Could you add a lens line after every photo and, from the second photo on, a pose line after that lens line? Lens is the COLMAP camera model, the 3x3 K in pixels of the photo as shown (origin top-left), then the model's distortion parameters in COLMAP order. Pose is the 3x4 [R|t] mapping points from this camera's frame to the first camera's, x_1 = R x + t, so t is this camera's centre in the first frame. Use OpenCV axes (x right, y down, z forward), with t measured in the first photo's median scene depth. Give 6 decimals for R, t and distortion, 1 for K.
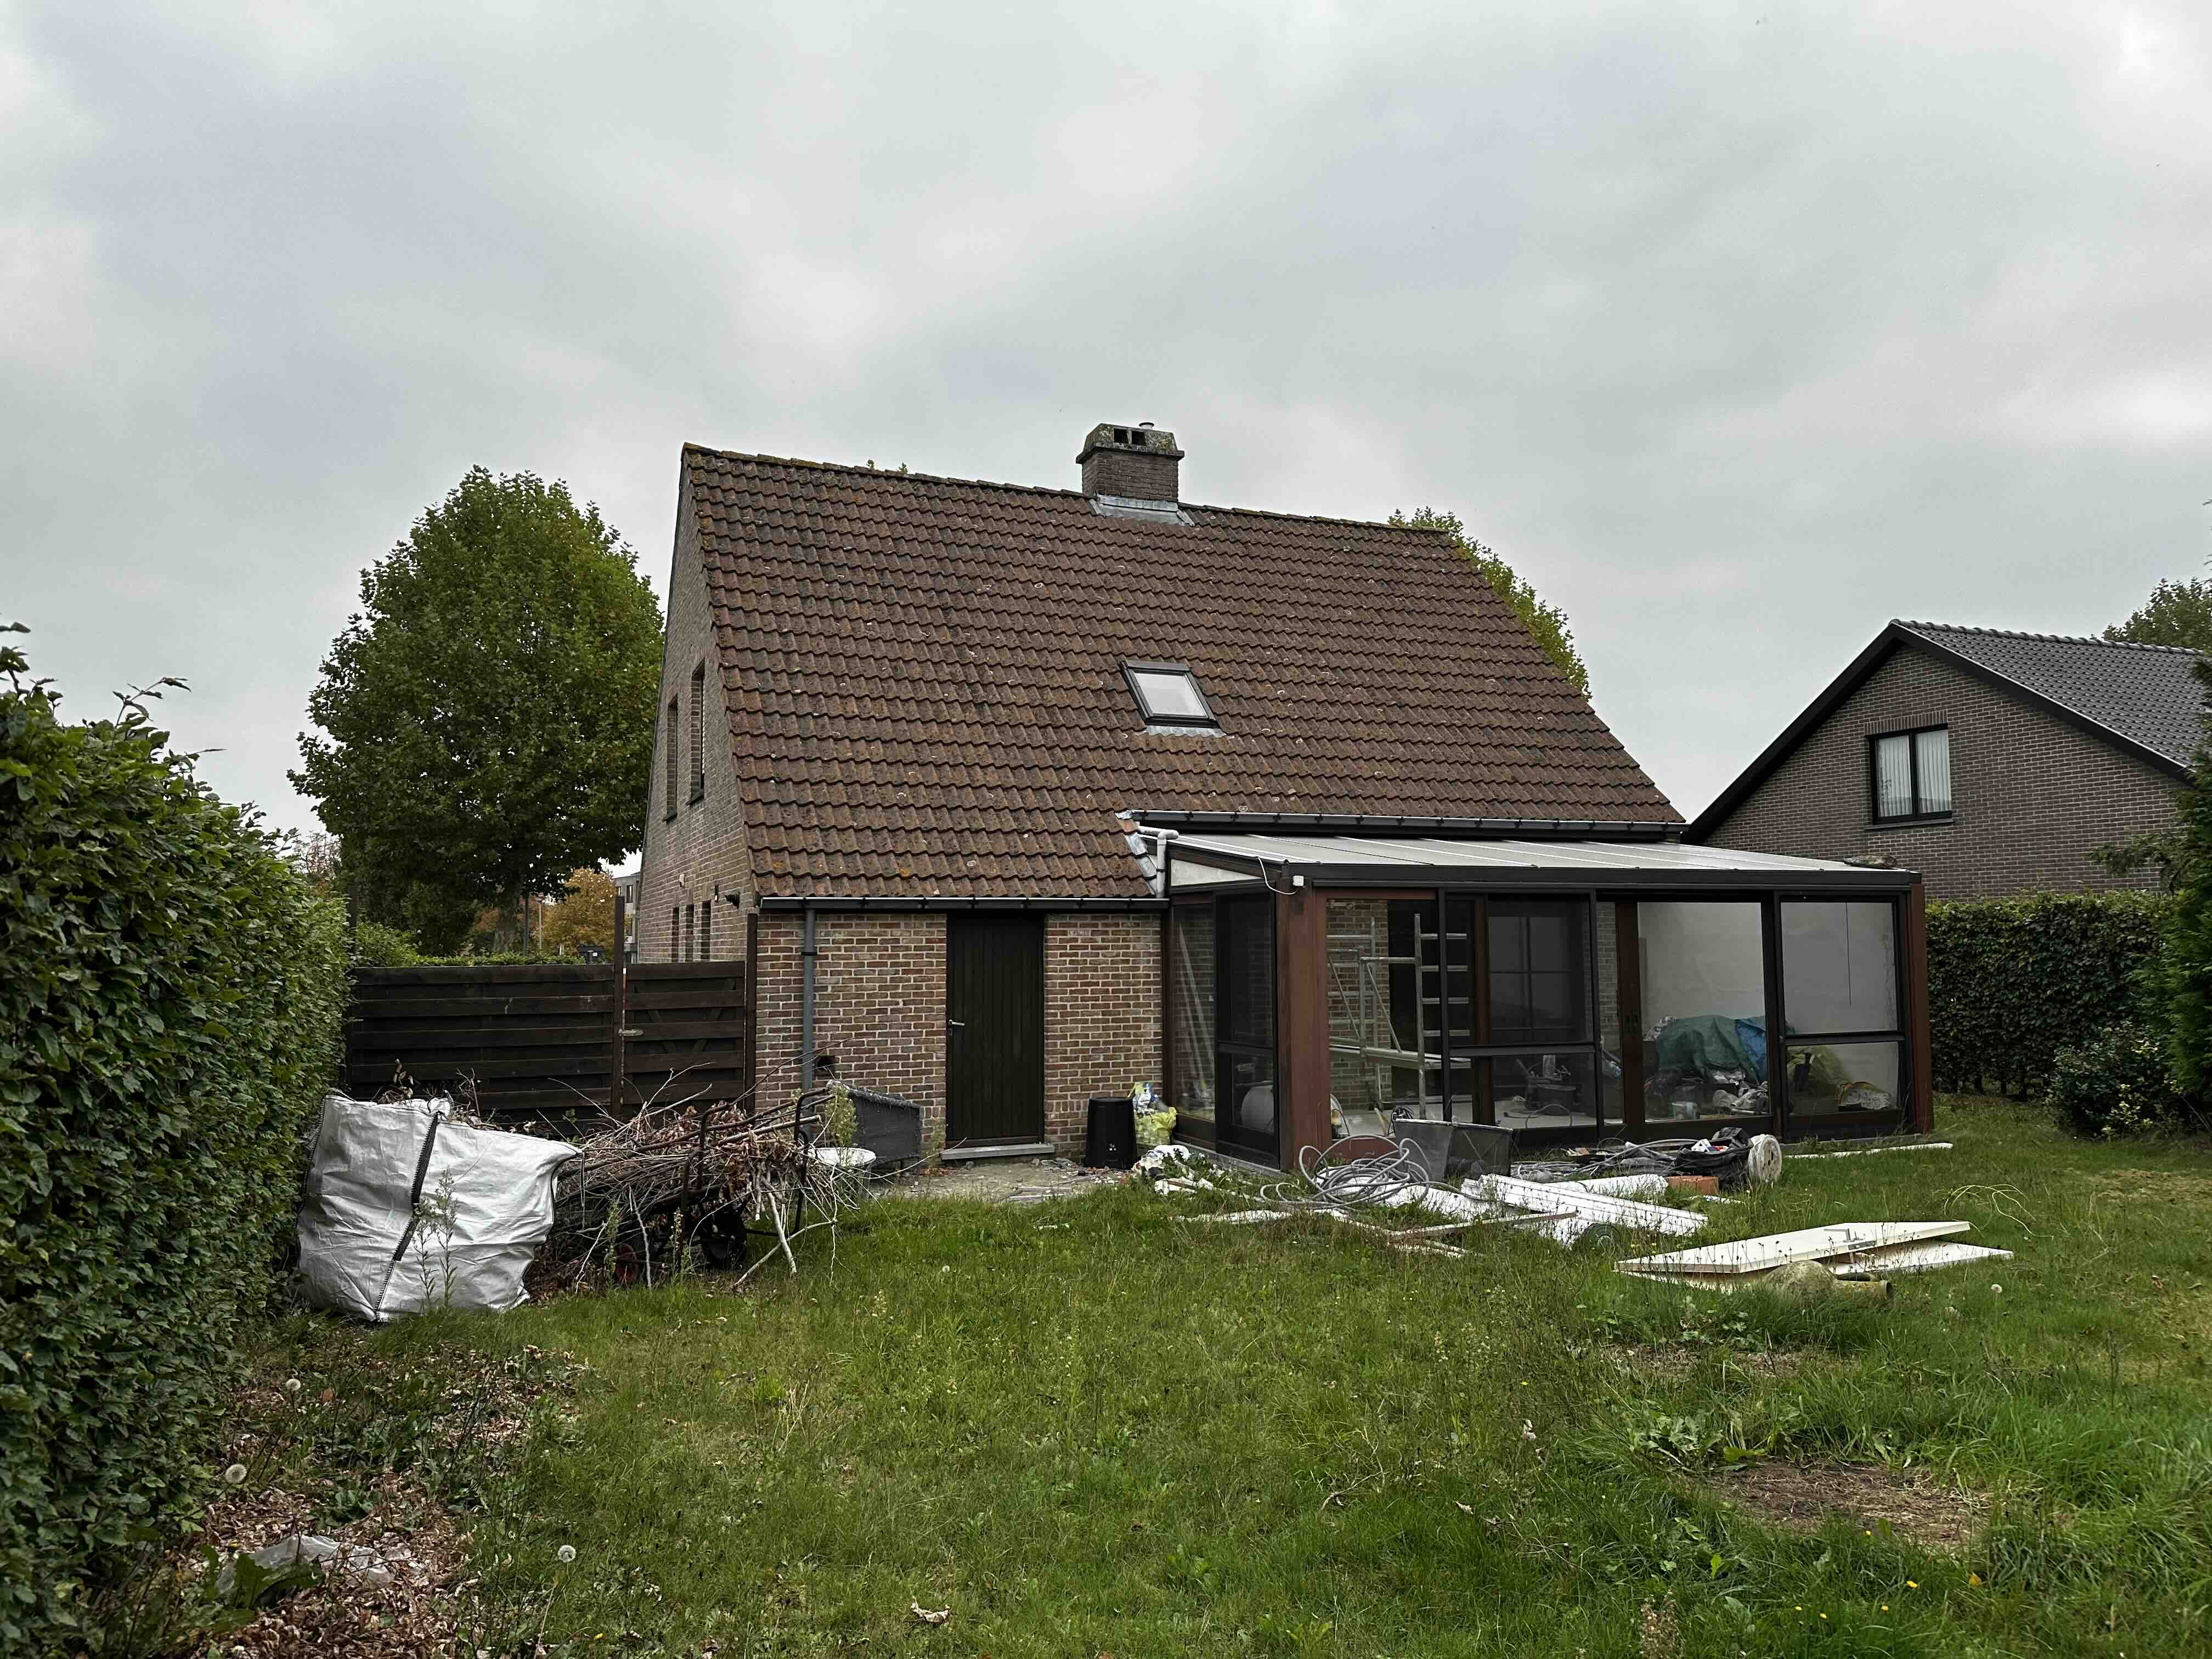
lens RADIAL K [[1544.7, 0, 1105.7], [0, 1544.7, 806.2], [0, 0, 1]] dist [0.054319, 0.002395]
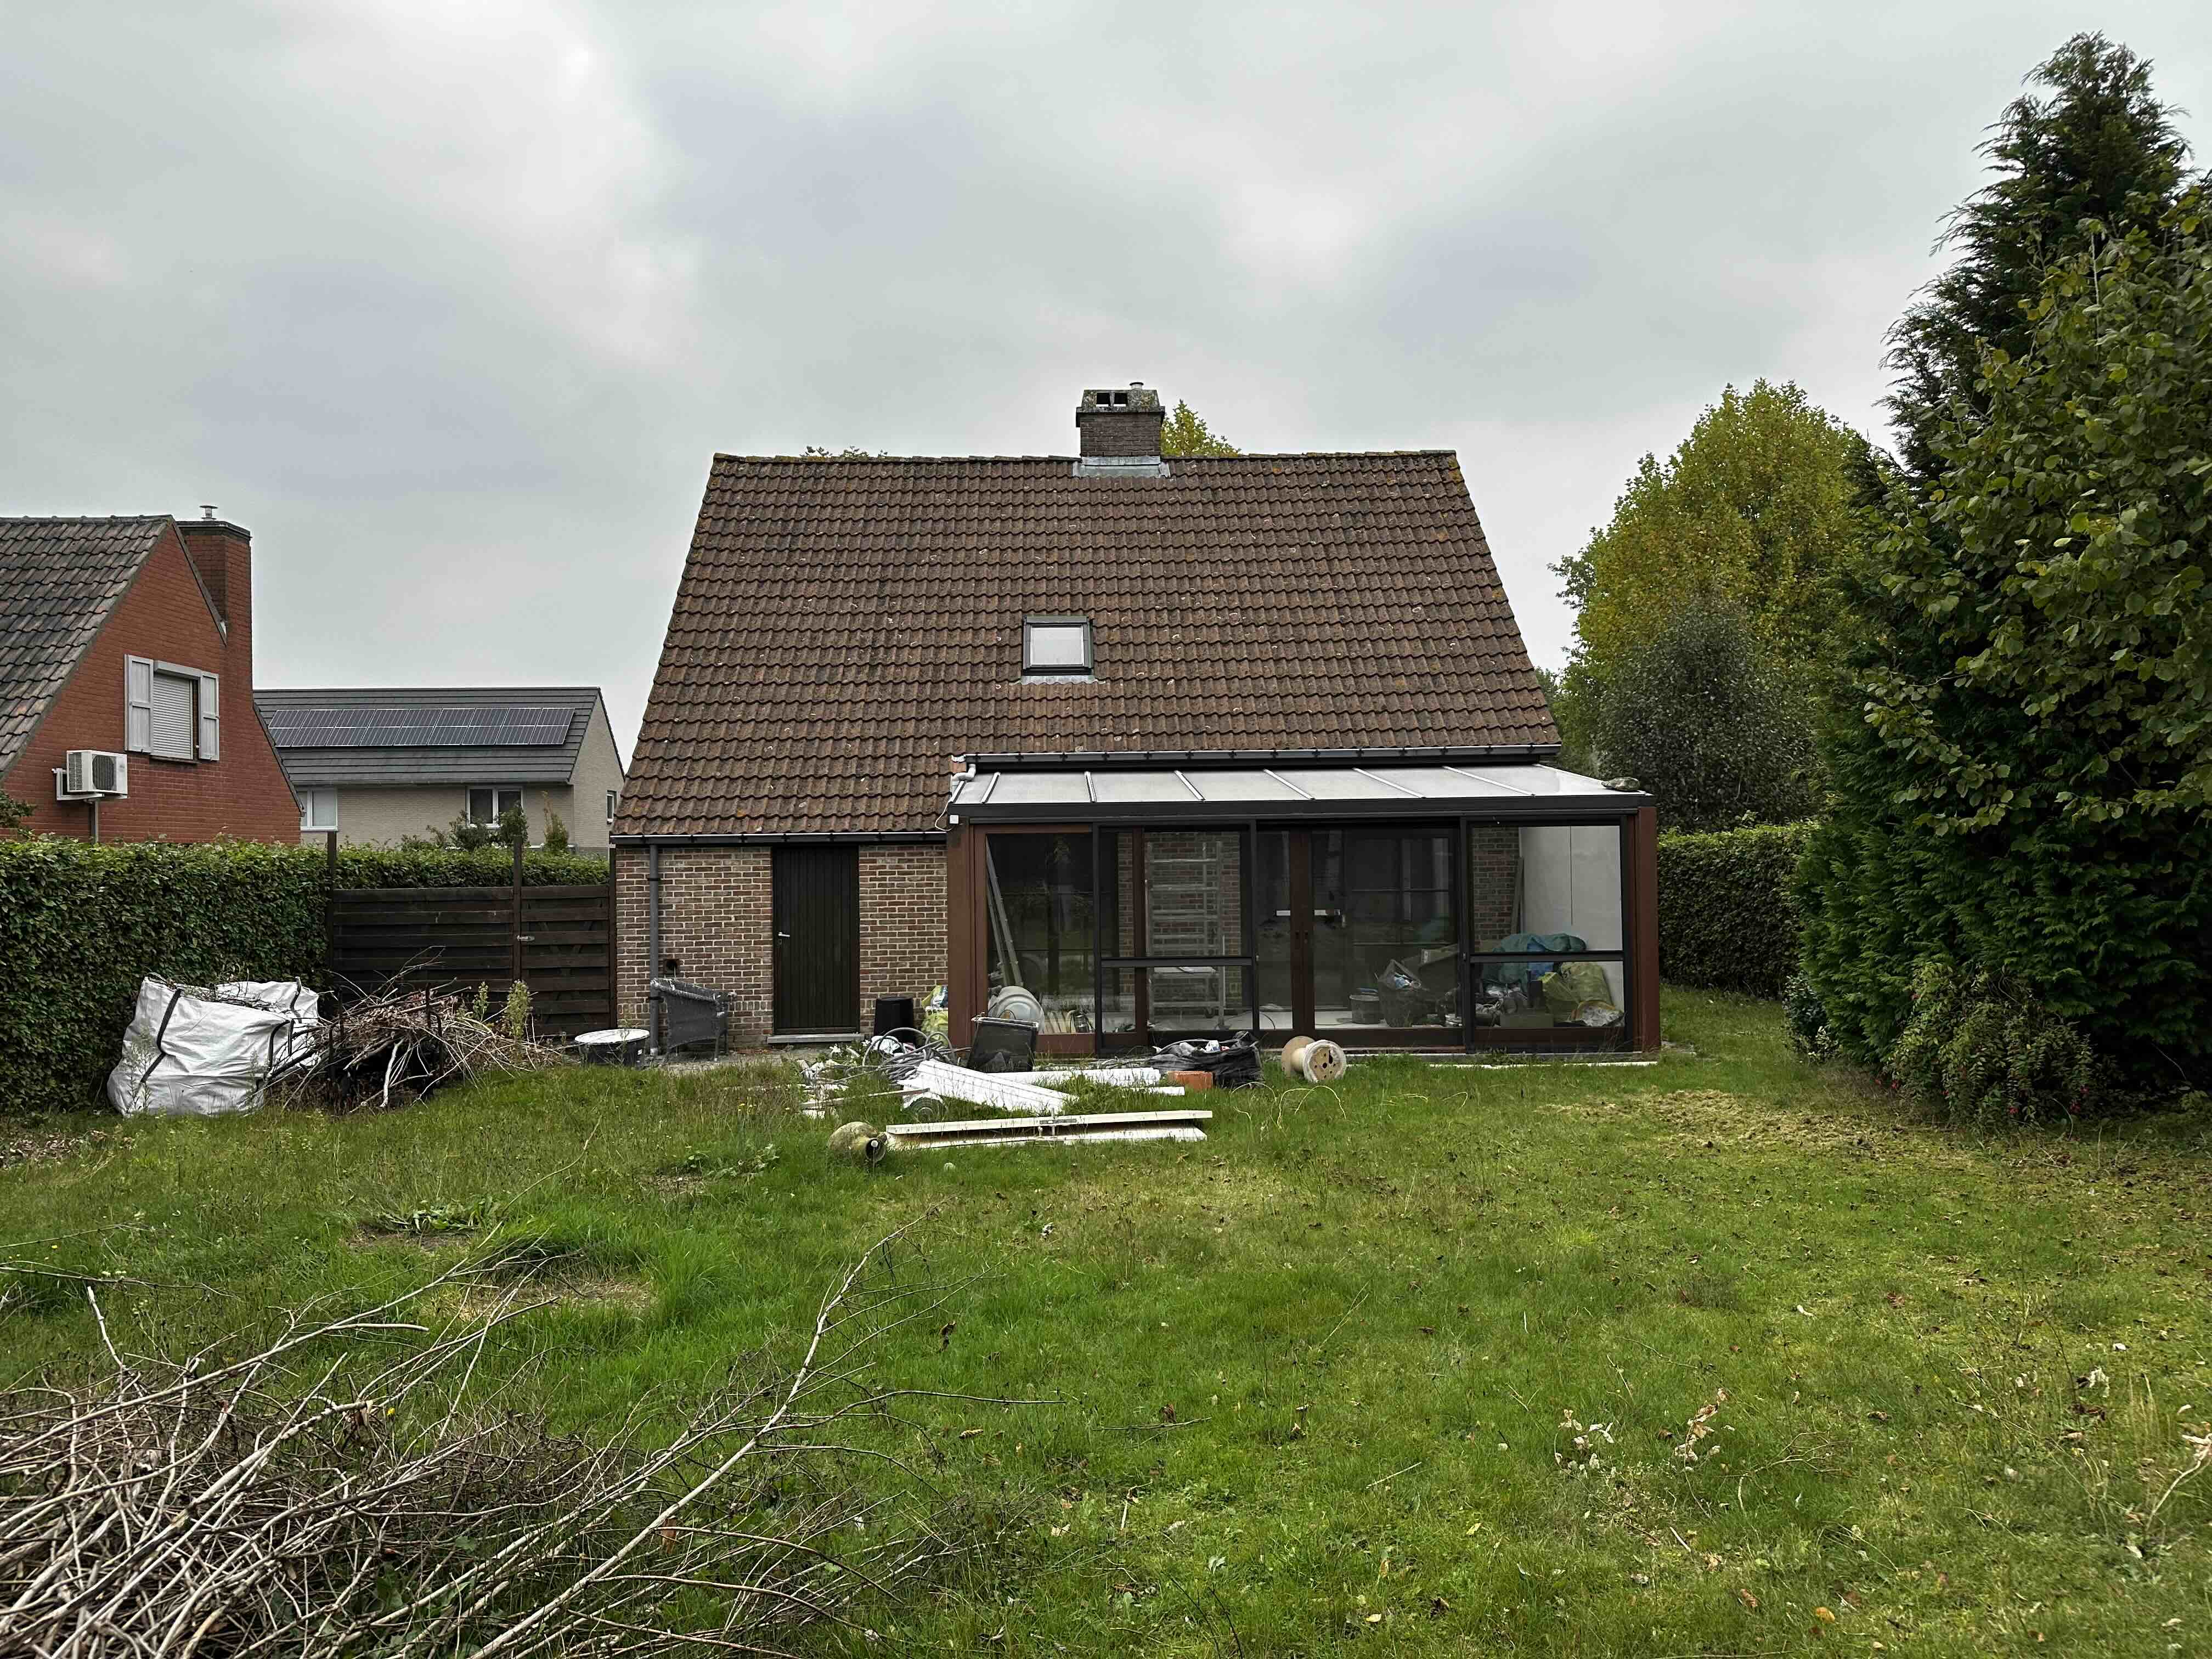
lens RADIAL K [[1552.8, 0, 1106.0], [0, 1552.8, 829.5], [0, 0, 1]] dist [0.039652, -0.002514]
pose [[0.936062, -0.011095, -0.351660, 0.570136], [0.037085, 0.997046, 0.067257, -0.017043], [0.349875, -0.075998, 0.933709, -0.060443]]
